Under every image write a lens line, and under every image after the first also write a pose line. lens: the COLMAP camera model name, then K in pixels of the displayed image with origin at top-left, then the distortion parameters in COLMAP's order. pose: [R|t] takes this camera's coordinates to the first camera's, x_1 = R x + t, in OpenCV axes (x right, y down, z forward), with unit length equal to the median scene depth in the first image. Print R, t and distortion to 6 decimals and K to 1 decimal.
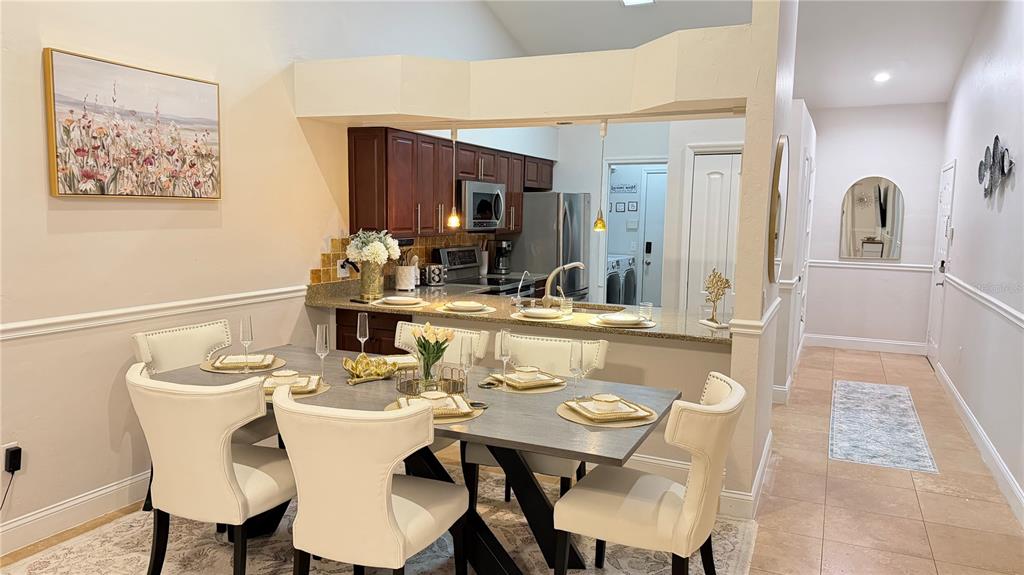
lens RADIAL K [[718.3, 0, 514.1], [0, 718.3, 286.3], [0, 0, 1]] dist [0.047133, -0.067797]
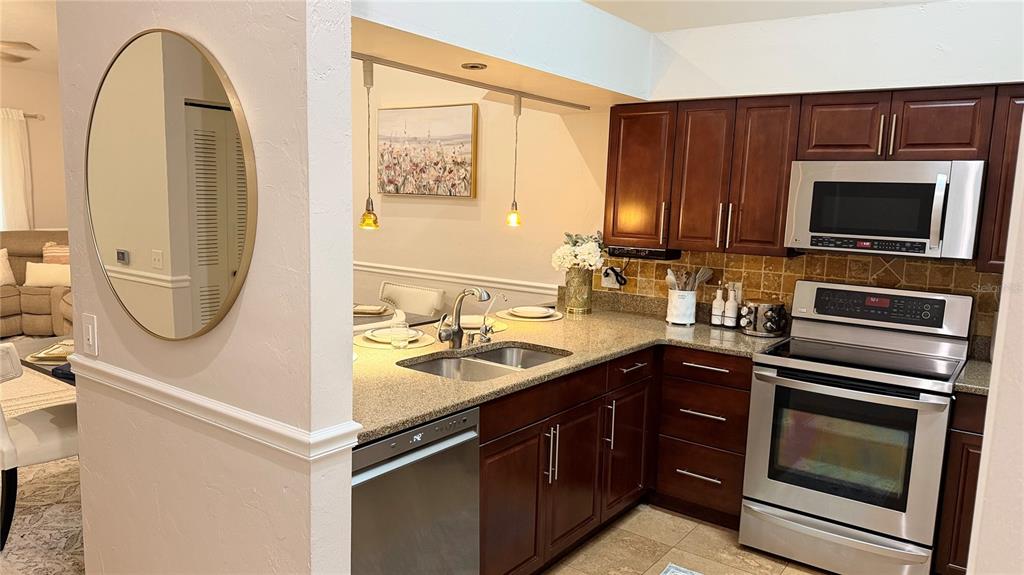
lens RADIAL K [[718.3, 0, 514.8], [0, 718.3, 296.9], [0, 0, 1]] dist [0.047133, -0.067797]
pose [[-0.183245, 0.109624, -0.976936, 0.882736], [-0.143576, 0.980123, 0.136912, -0.145053], [0.972526, 0.165352, -0.163863, 1.424745]]
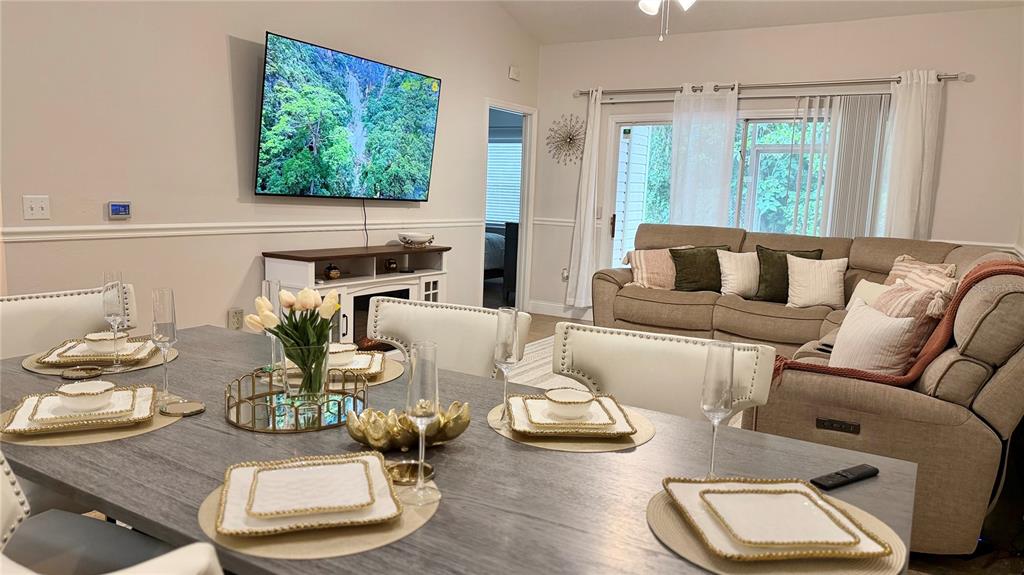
lens RADIAL K [[718.3, 0, 502.9], [0, 718.3, 295.2], [0, 0, 1]] dist [0.047133, -0.067797]
pose [[-0.992415, -0.066674, 0.103281, -0.250060], [-0.039136, 0.967787, 0.248709, -0.072085], [-0.116536, 0.242781, -0.963056, 1.250736]]
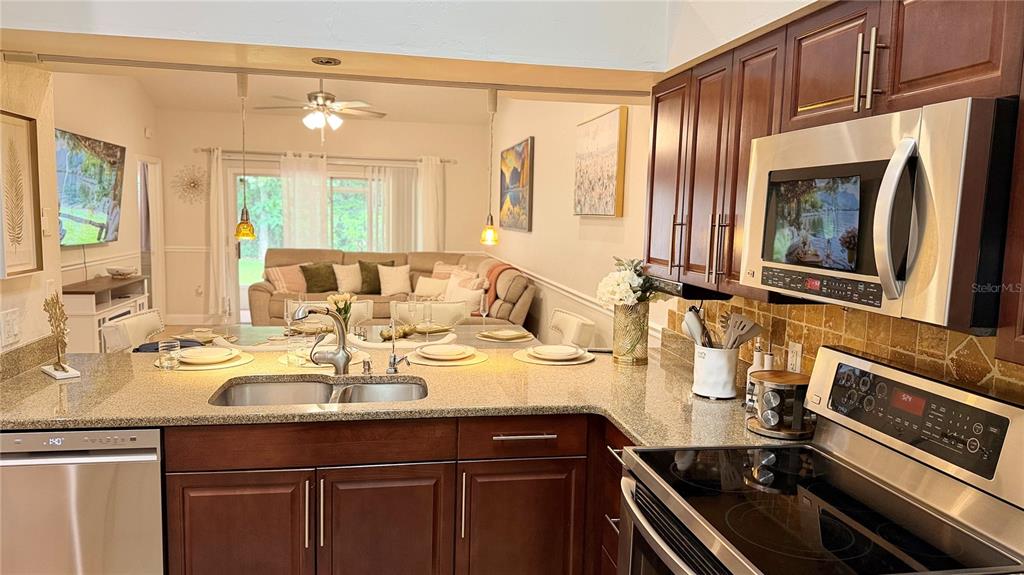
lens RADIAL K [[718.3, 0, 511.9], [0, 718.3, 293.8], [0, 0, 1]] dist [0.047133, -0.067797]
pose [[-0.815671, 0.027050, -0.577883, 0.361635], [-0.099554, 0.977441, 0.186272, -0.209244], [0.569885, 0.209468, -0.794578, 1.941910]]
